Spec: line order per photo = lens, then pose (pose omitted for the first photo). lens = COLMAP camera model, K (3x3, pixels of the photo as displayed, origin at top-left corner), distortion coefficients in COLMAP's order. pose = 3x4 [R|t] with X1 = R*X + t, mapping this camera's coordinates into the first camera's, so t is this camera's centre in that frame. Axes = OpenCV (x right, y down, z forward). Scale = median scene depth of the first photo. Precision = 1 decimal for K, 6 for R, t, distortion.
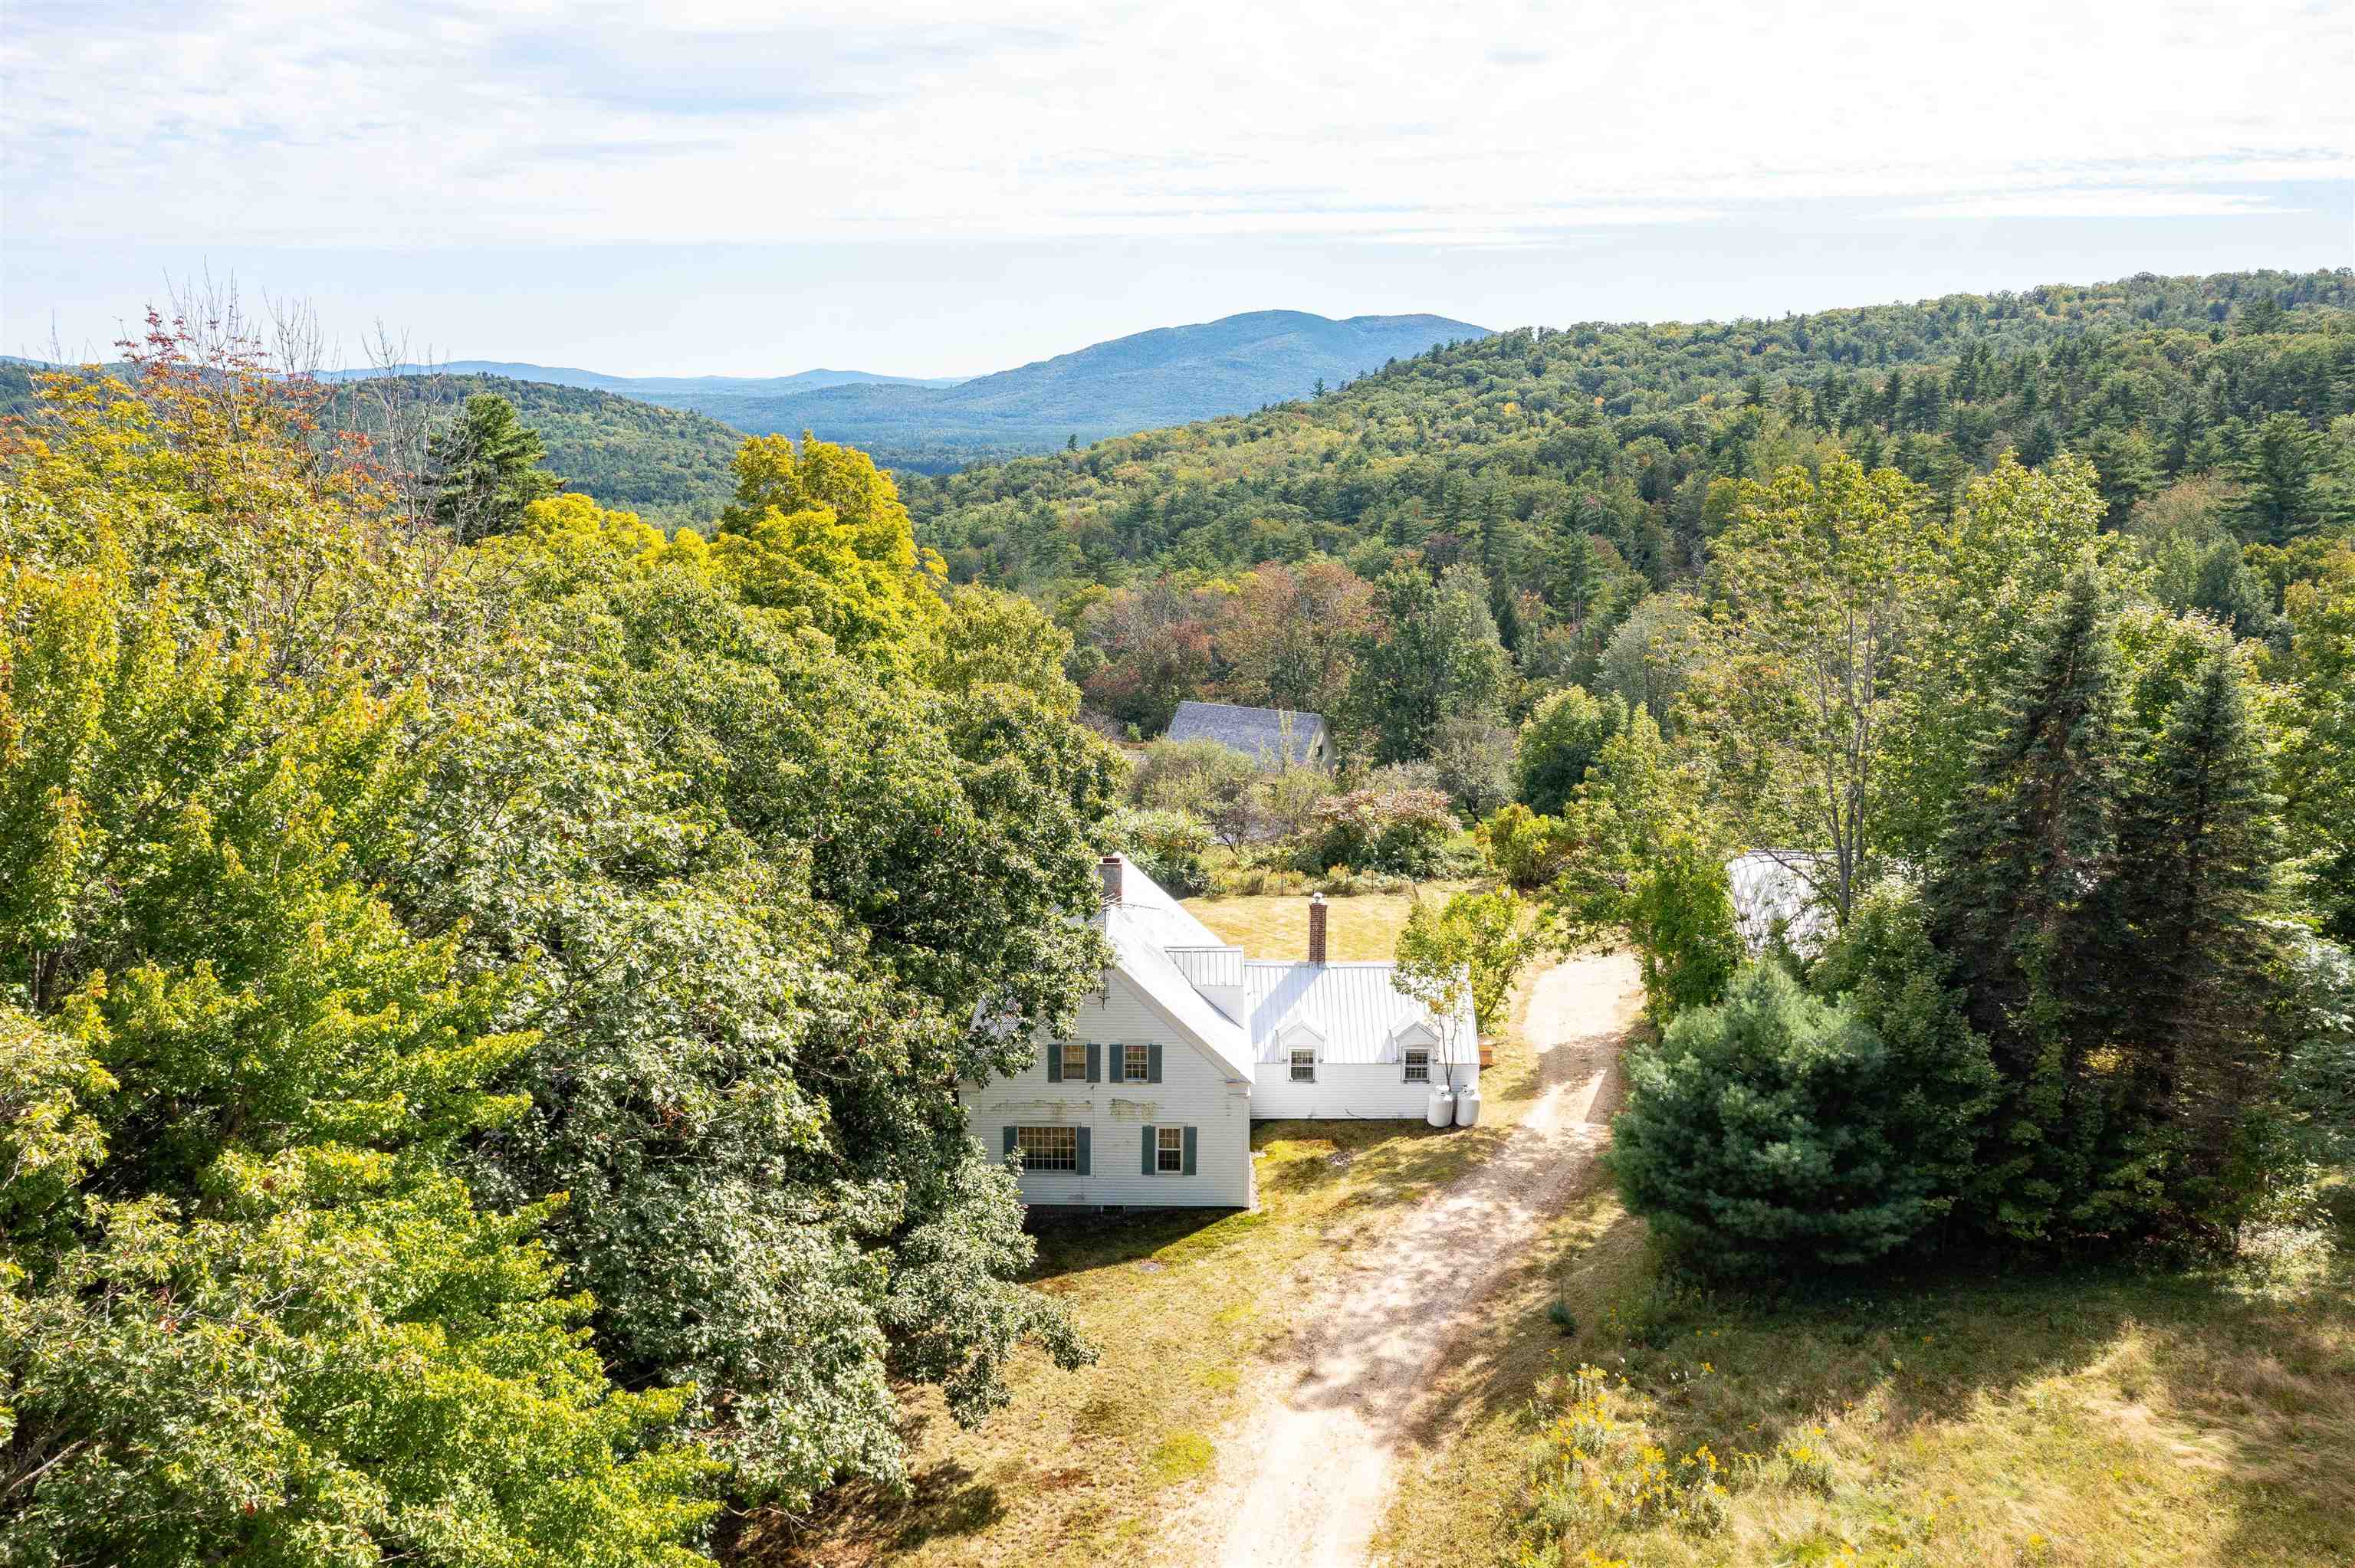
lens RADIAL K [[1887.1, 0, 1178.8], [0, 1887.1, 787.3], [0, 0, 1]] dist [-0.005359, 0.062889]
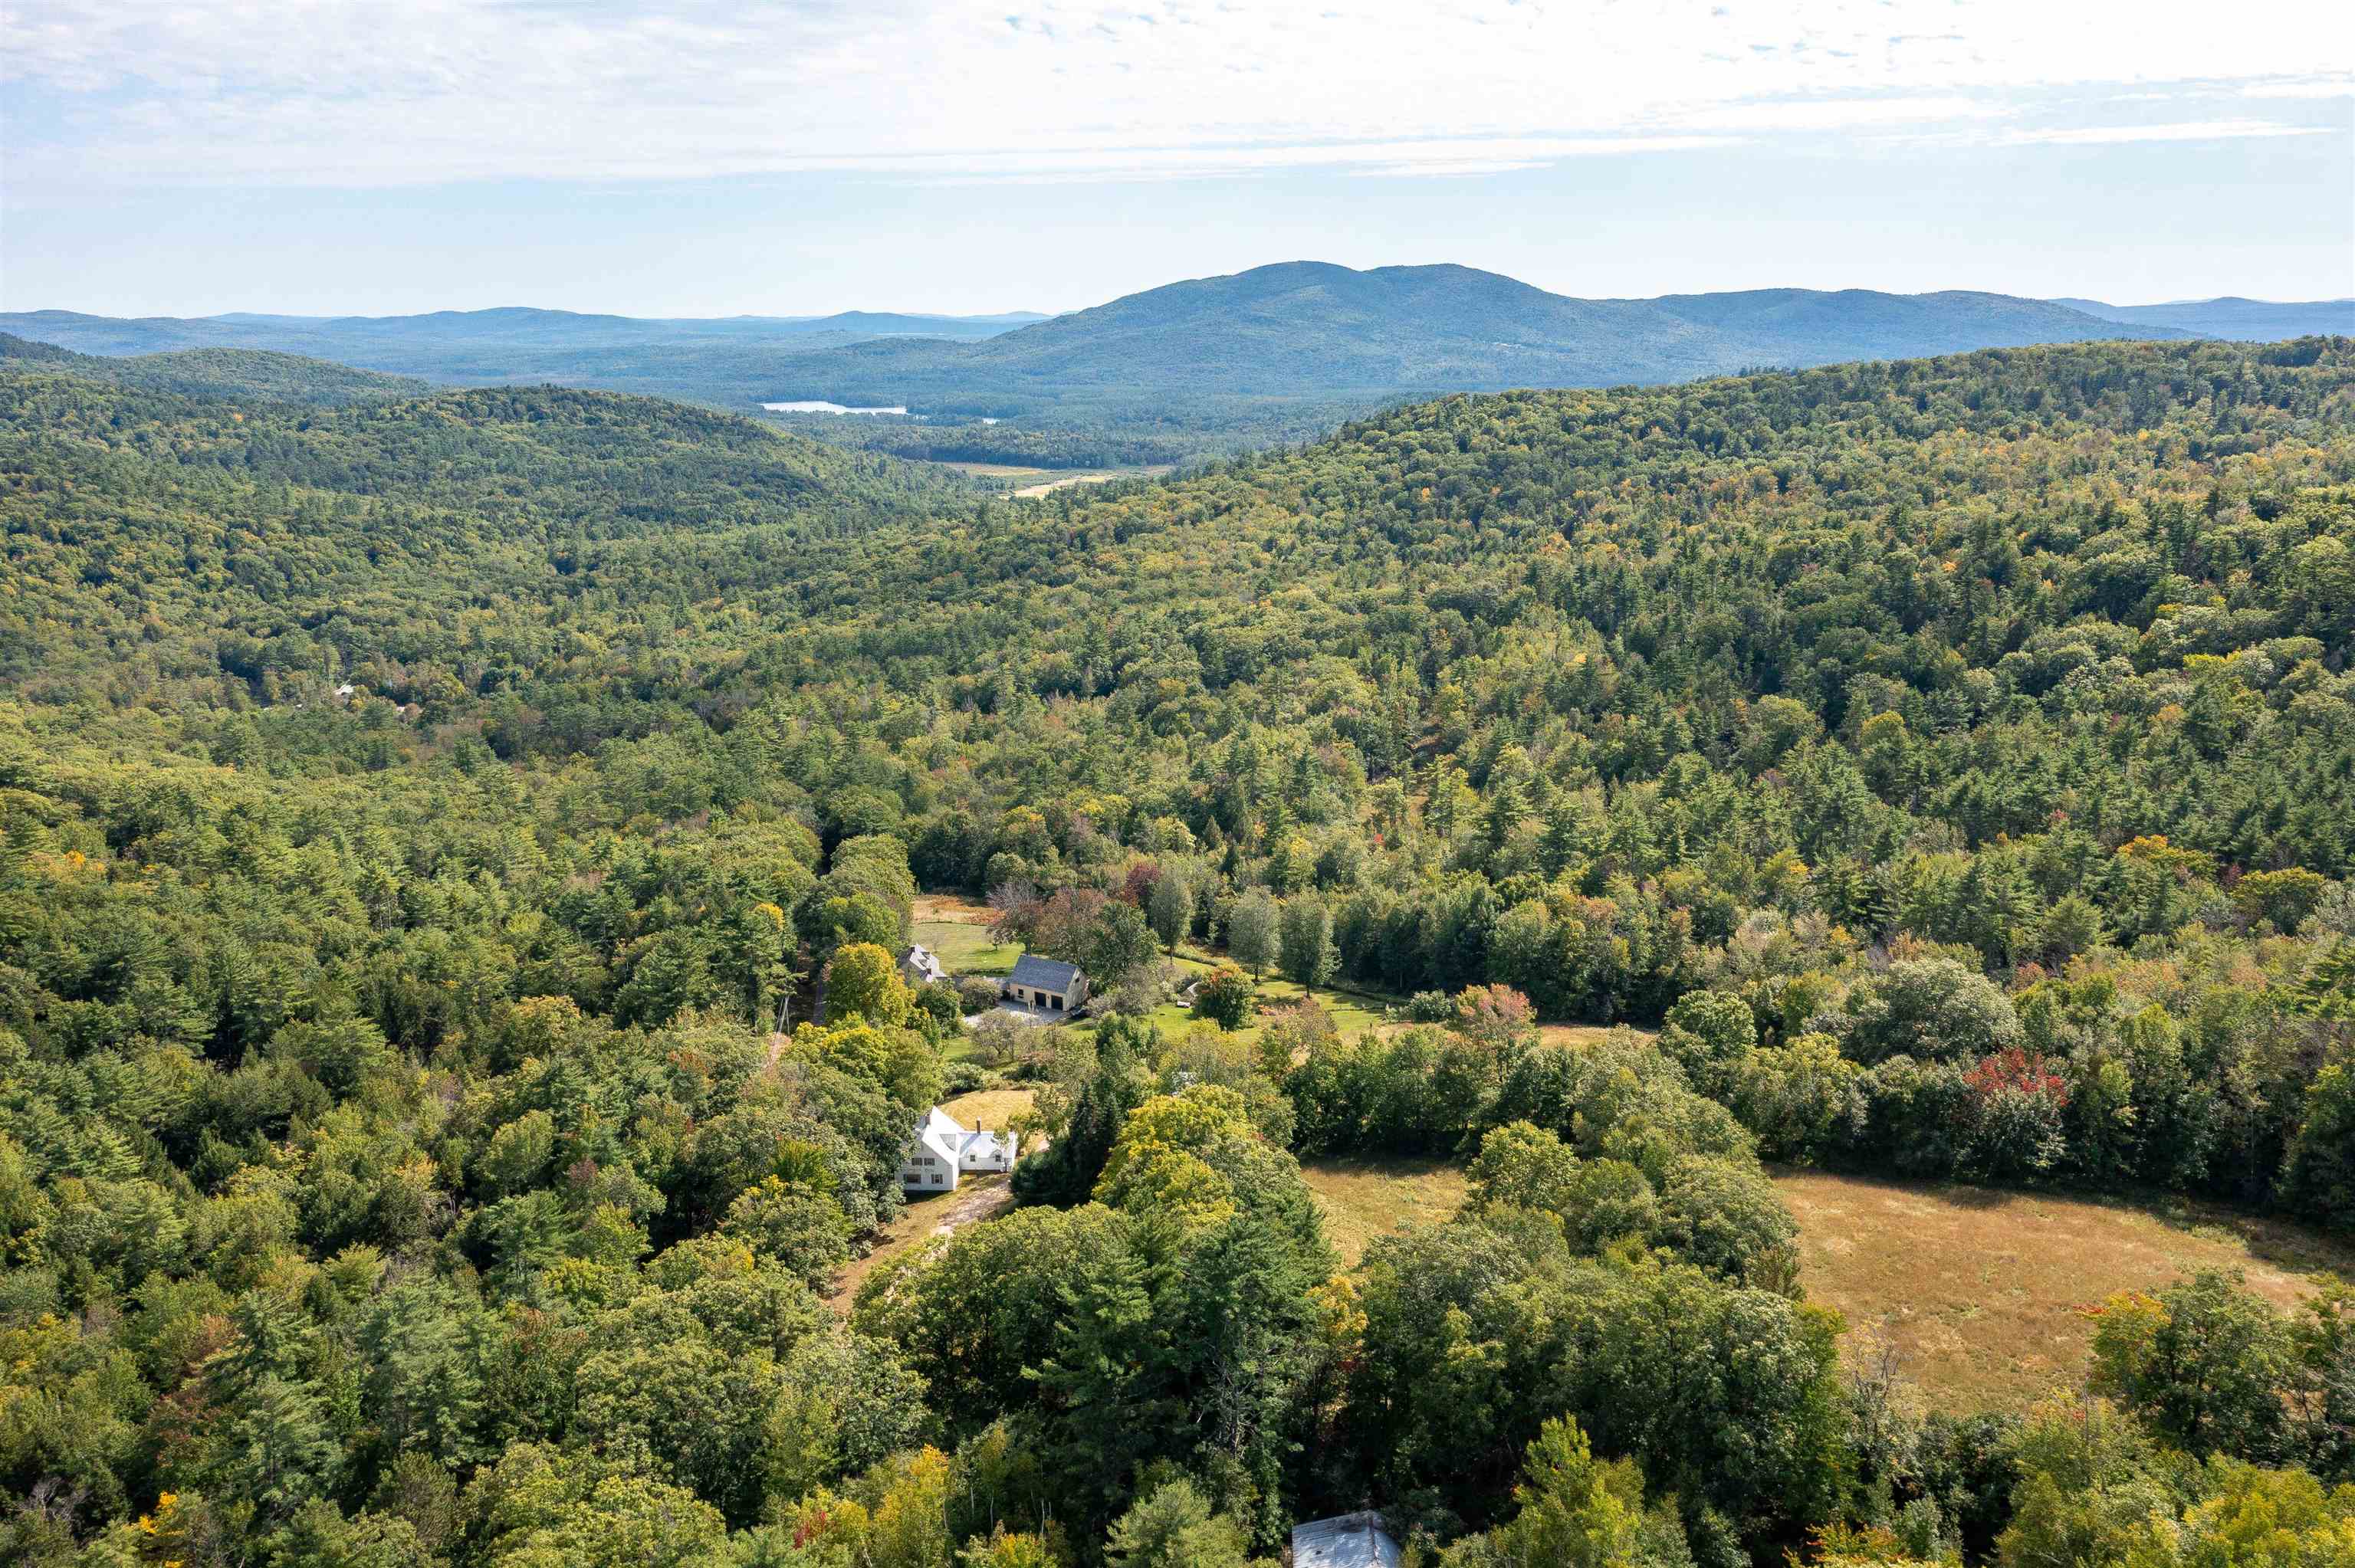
lens RADIAL K [[1887.1, 0, 1176.4], [0, 1887.1, 781.7], [0, 0, 1]] dist [-0.005359, 0.062889]
pose [[0.999794, -0.002160, -0.020189, 0.646051], [0.002800, 0.999494, 0.031694, -0.893614], [0.020110, -0.031744, 0.999294, -3.470732]]
